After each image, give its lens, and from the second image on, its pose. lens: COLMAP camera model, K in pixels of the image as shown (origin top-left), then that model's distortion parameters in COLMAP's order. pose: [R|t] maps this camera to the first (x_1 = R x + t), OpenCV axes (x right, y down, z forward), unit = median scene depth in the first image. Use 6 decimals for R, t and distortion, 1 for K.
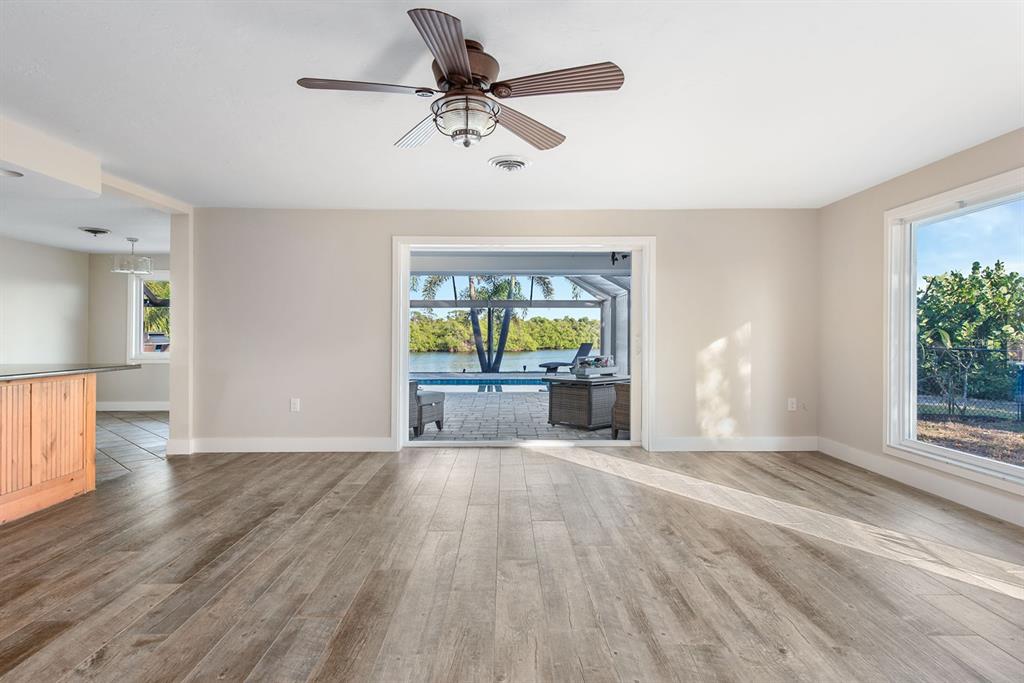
lens RADIAL K [[554.9, 0, 507.4], [0, 554.9, 336.0], [0, 0, 1]] dist [0.003807, 0.000203]
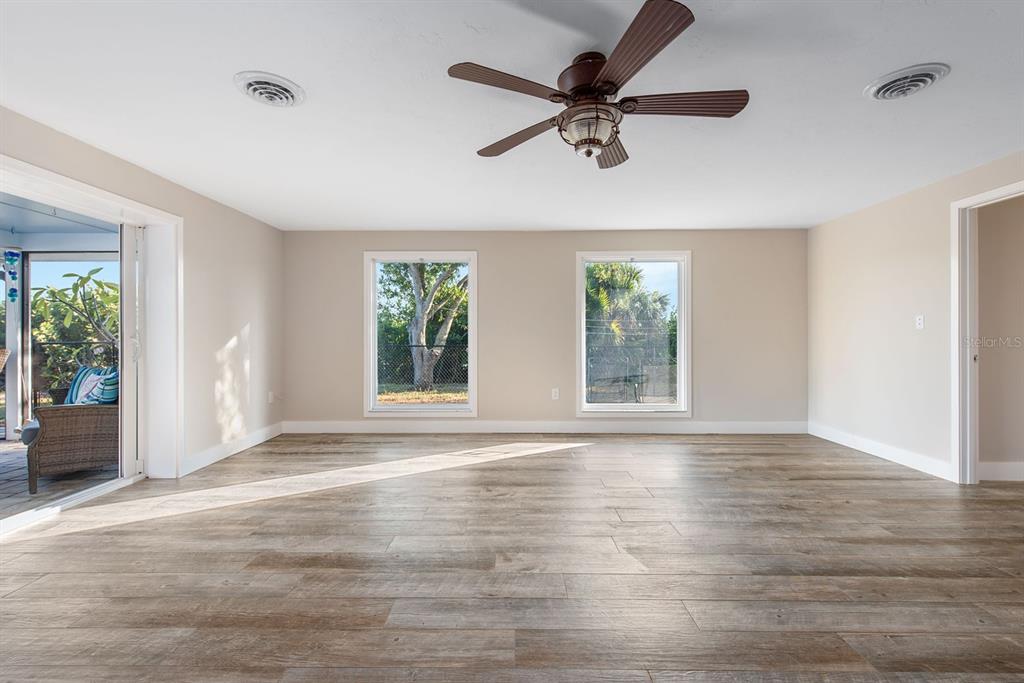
lens RADIAL K [[446.0, 0, 511.3], [0, 446.0, 335.6], [0, 0, 1]] dist [0.001038, -0.000394]
pose [[0.014498, 0.001174, 0.999894, -0.343216], [0.002185, 0.999997, -0.001206, -0.000783], [-0.999893, 0.002202, 0.014495, 0.420895]]
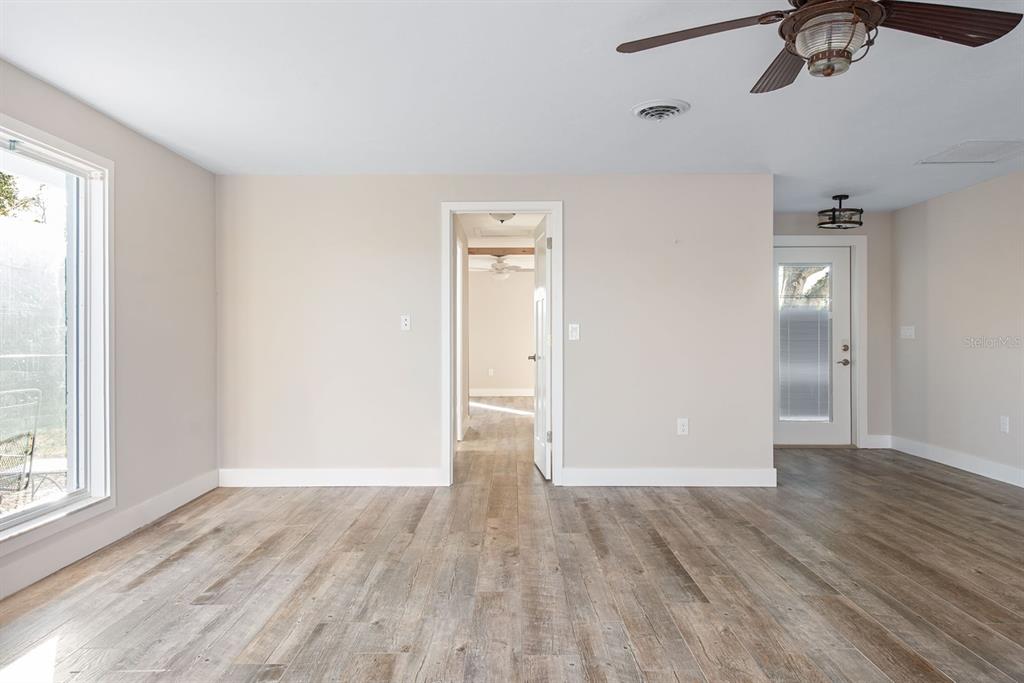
lens RADIAL K [[676.3, 0, 507.7], [0, 676.3, 339.3], [0, 0, 1]] dist [0.021420, -0.002924]
pose [[-0.999889, 0.004375, 0.014254, 0.122331], [0.004461, 0.999972, 0.005993, -0.002926], [-0.014227, 0.006056, -0.999880, 0.703570]]
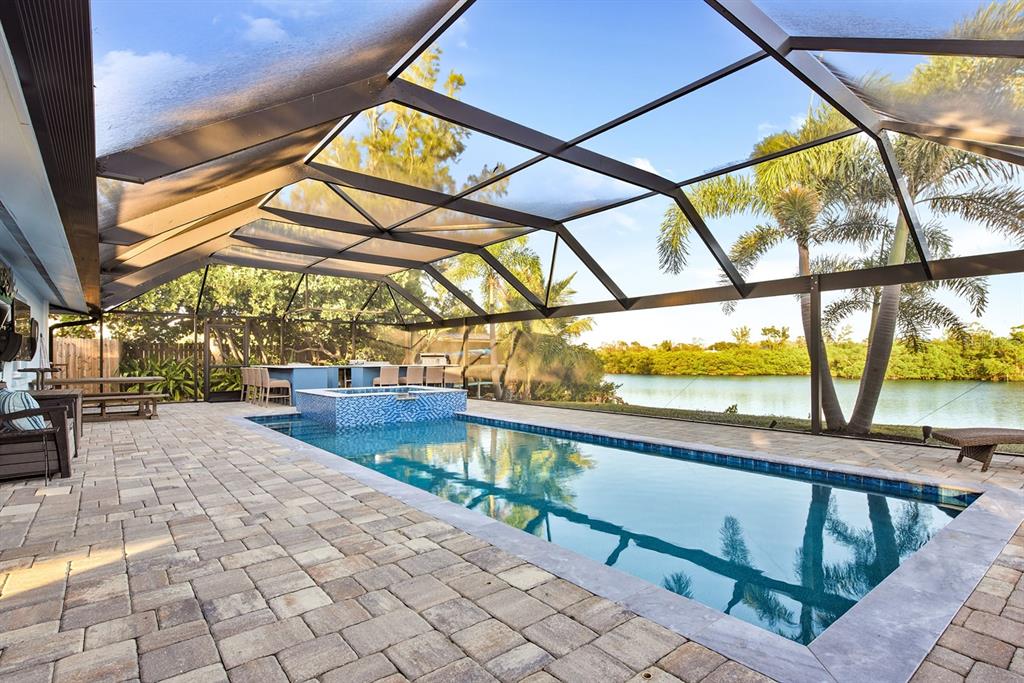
lens RADIAL K [[498.3, 0, 490.8], [0, 498.3, 346.4], [0, 0, 1]] dist [0.001691, 0.000206]
pose [[0.606061, -0.023866, -0.795060, 0.374324], [0.002074, 0.999594, -0.028425, 0.015336], [0.795415, 0.015579, 0.605864, 1.538555]]
